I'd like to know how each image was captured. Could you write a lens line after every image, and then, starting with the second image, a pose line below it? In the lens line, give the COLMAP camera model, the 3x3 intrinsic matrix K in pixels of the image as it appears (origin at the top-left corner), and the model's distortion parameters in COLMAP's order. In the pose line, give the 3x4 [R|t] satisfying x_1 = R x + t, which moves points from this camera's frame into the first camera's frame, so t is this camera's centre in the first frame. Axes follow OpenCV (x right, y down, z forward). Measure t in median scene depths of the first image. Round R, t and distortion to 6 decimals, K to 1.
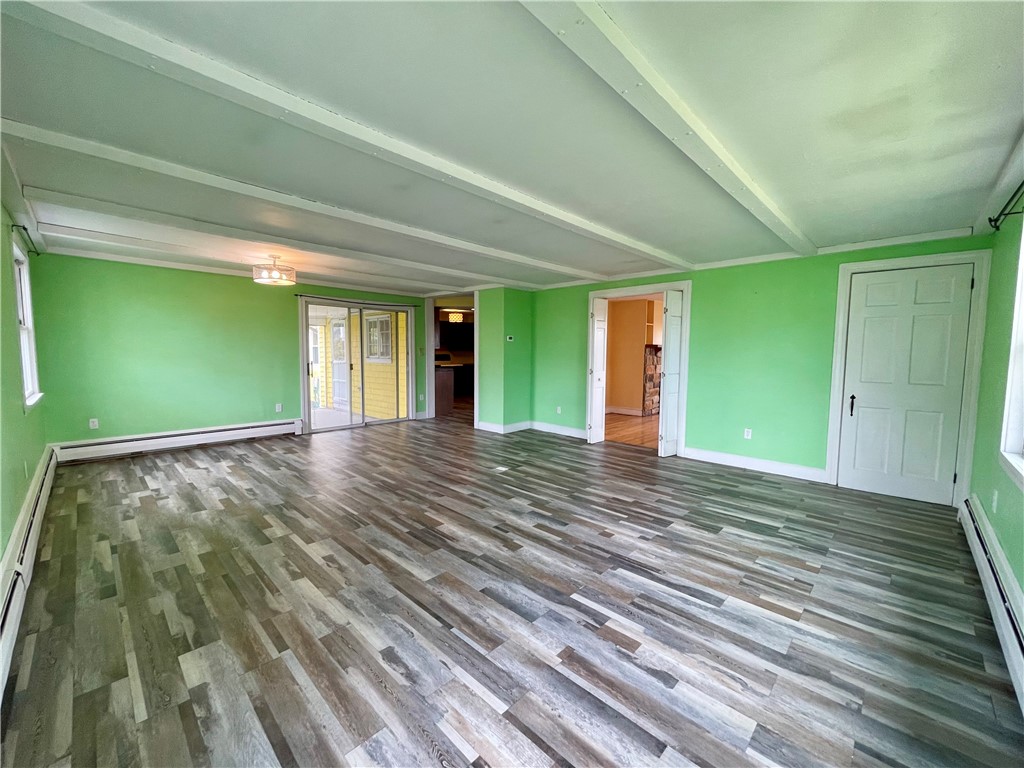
lens RADIAL K [[414.6, 0, 506.9], [0, 414.6, 381.8], [0, 0, 1]] dist [-0.002467, -0.000133]
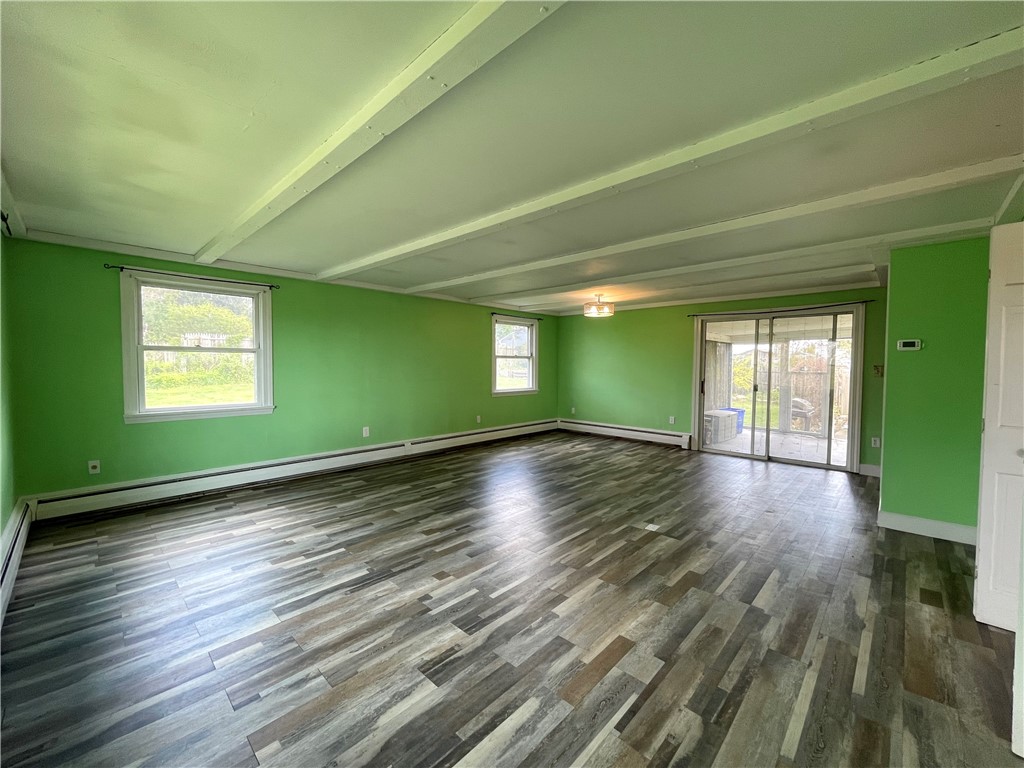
lens RADIAL K [[414.6, 0, 506.9], [0, 414.6, 381.8], [0, 0, 1]] dist [-0.002467, -0.000133]
pose [[0.003344, 0.031993, -0.999482, 1.204519], [-0.079517, 0.996332, 0.031626, -0.087044], [0.996828, 0.079370, 0.005876, 1.199852]]
